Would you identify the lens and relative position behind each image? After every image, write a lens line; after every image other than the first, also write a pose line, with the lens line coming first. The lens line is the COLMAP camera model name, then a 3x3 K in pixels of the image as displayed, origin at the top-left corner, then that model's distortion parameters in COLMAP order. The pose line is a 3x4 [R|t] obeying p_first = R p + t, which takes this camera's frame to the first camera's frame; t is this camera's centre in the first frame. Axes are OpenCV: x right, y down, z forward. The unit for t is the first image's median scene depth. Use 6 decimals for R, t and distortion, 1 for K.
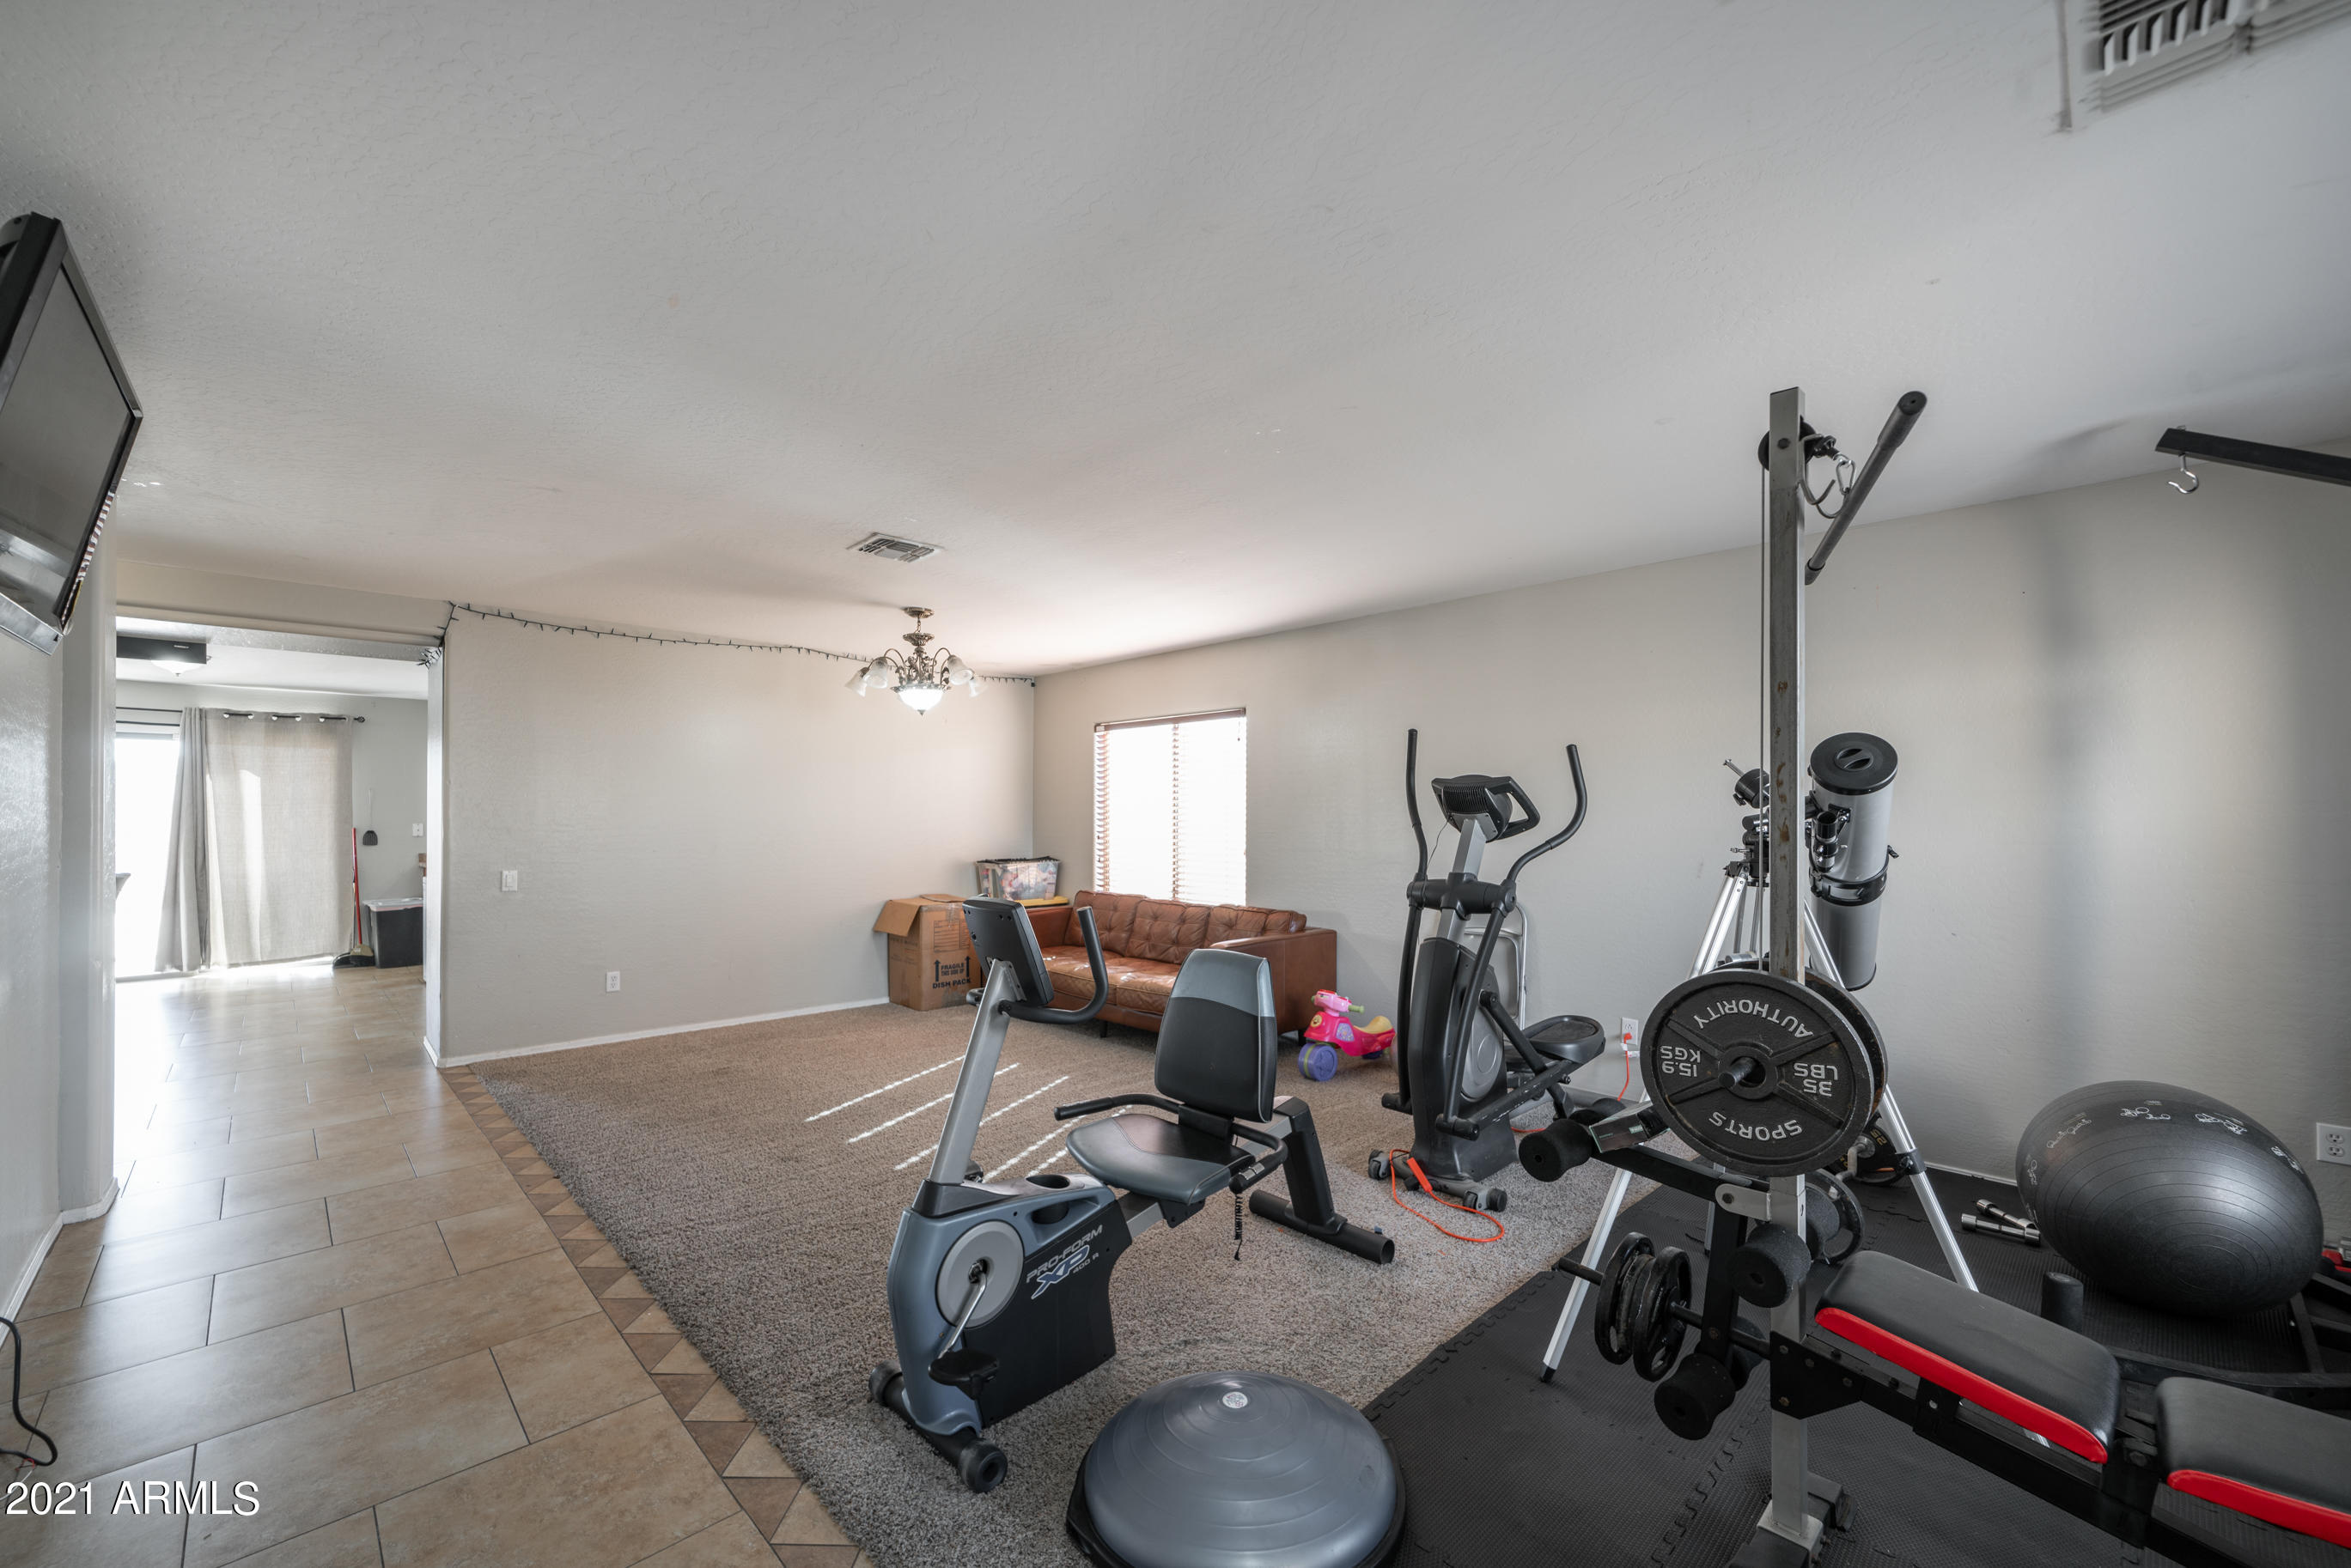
lens RADIAL K [[927.6, 0, 1182.5], [0, 927.6, 818.7], [0, 0, 1]] dist [-0.001302, -0.000077]
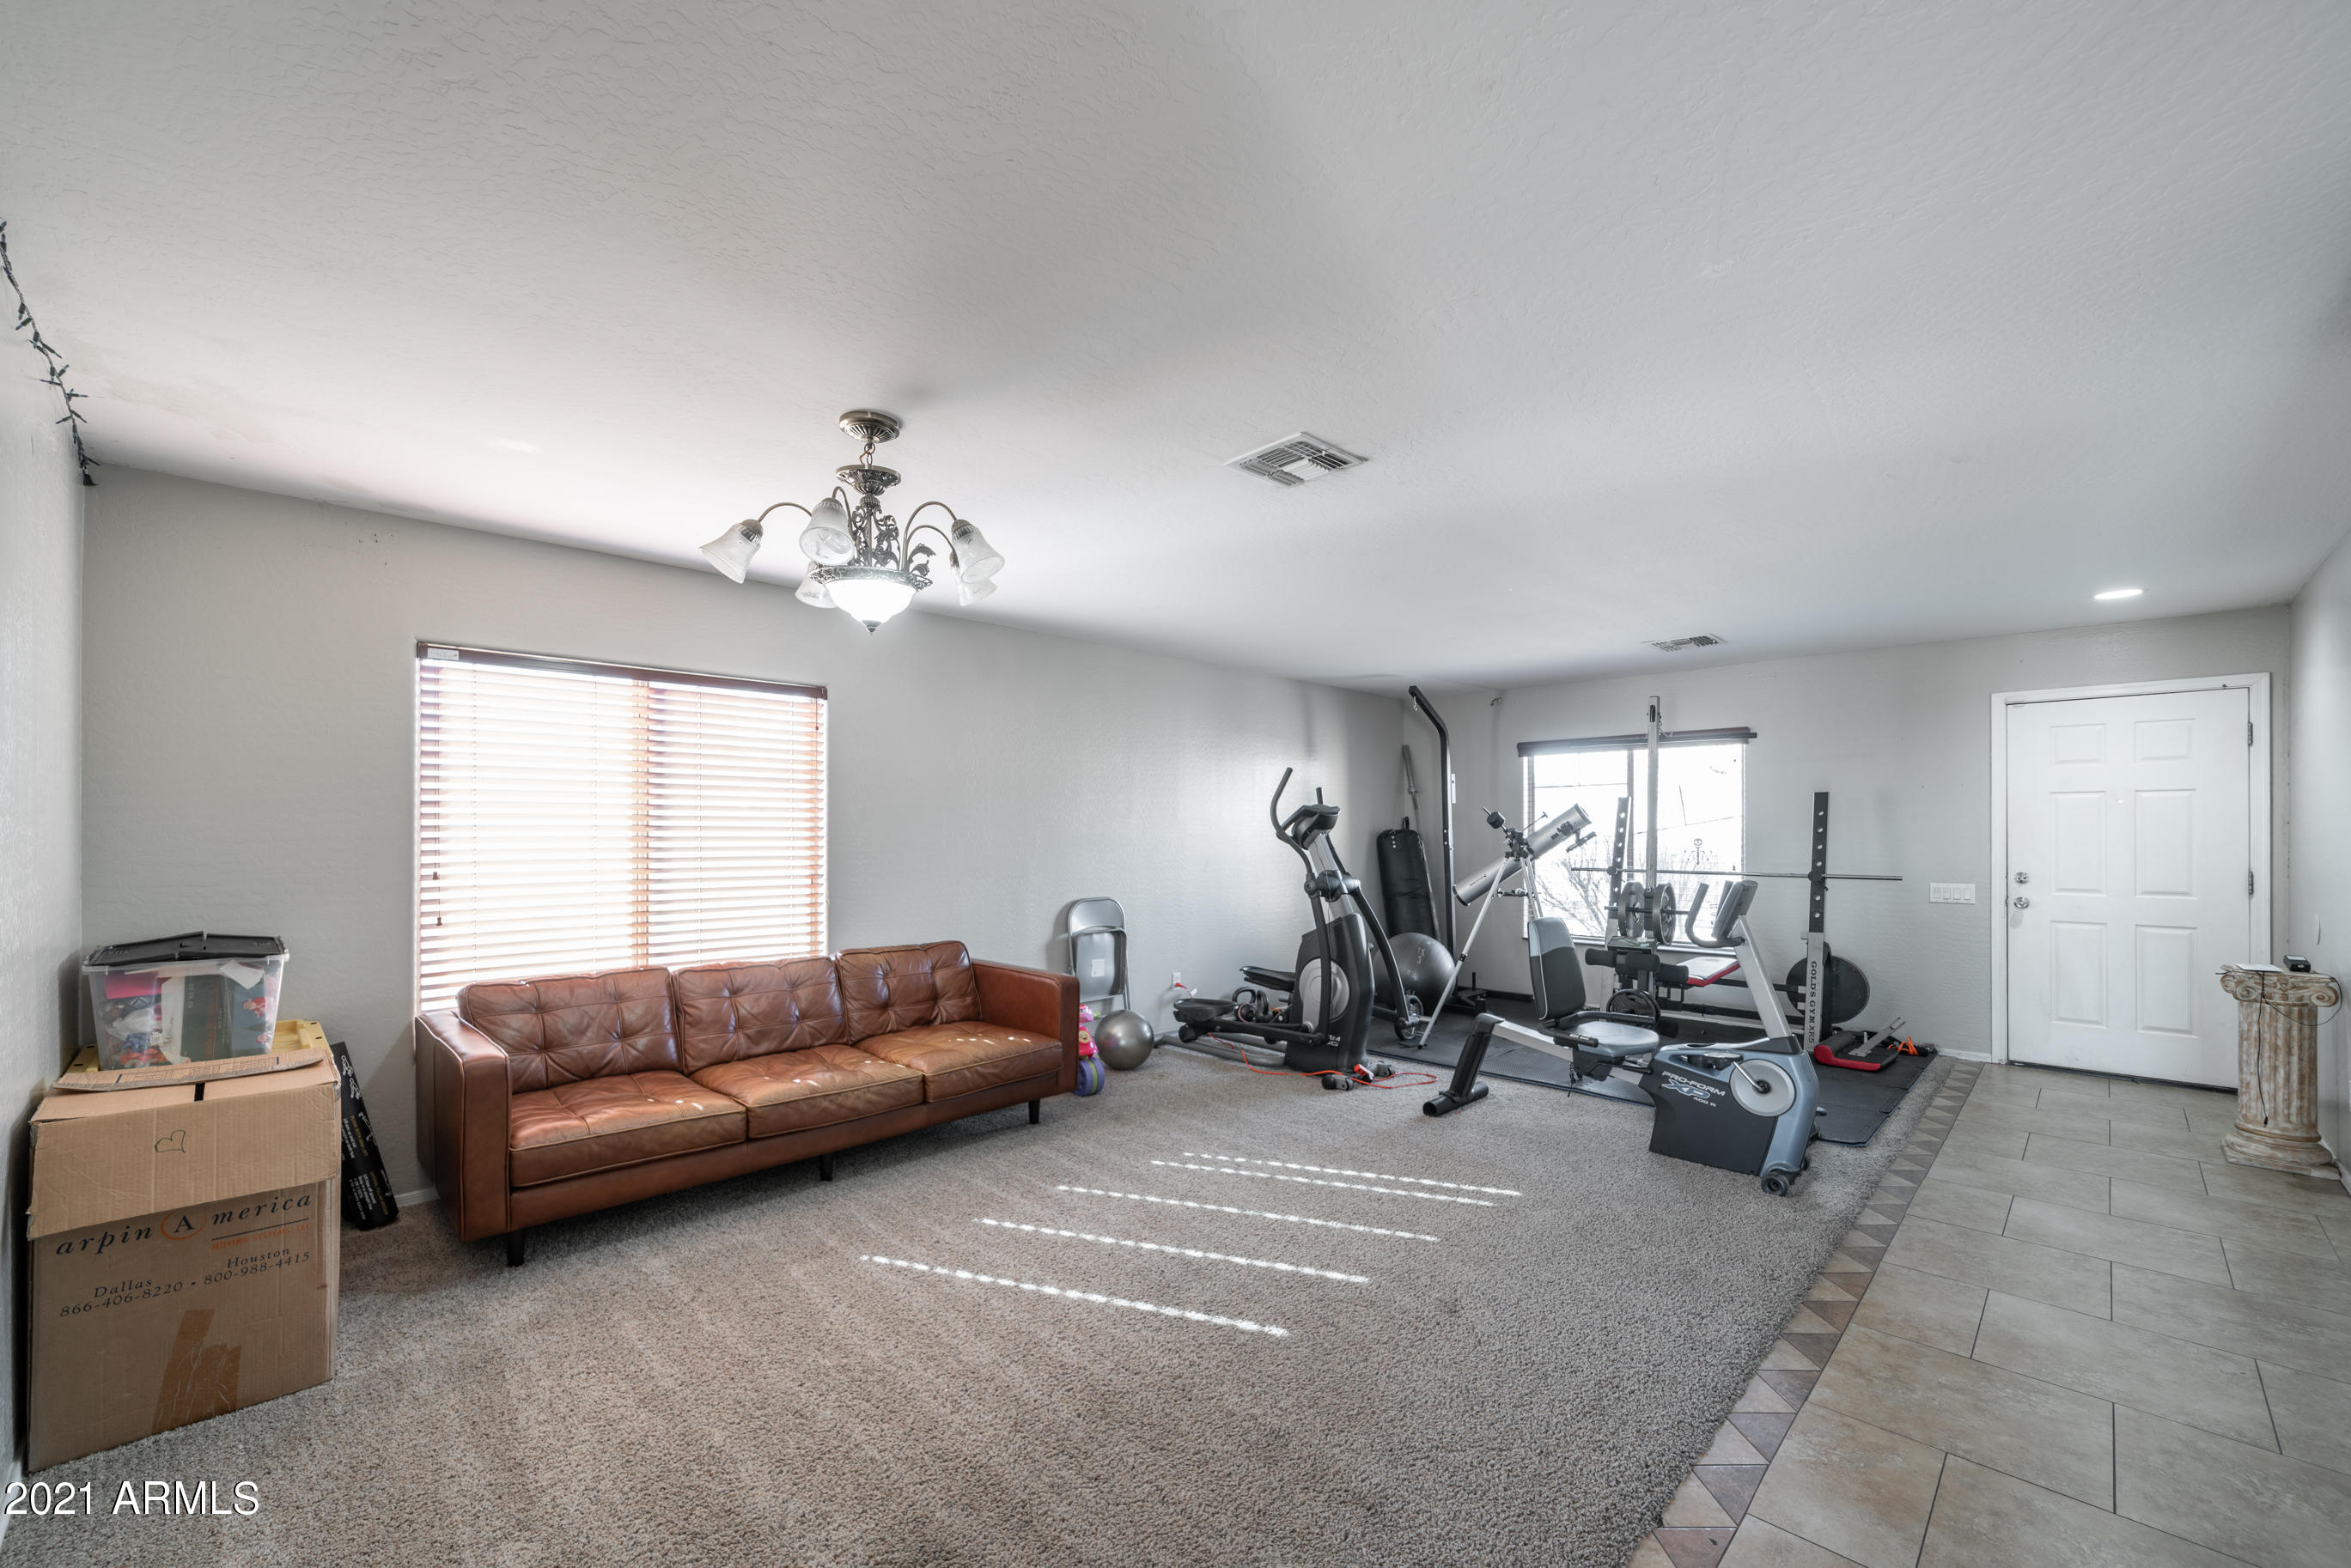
lens RADIAL K [[927.6, 0, 1159.0], [0, 927.6, 834.9], [0, 0, 1]] dist [-0.001302, -0.000077]
pose [[0.006128, 0.000234, 0.999981, -0.921516], [0.002301, 0.999997, -0.000248, -0.000056], [-0.999979, 0.002302, 0.006127, 0.982240]]
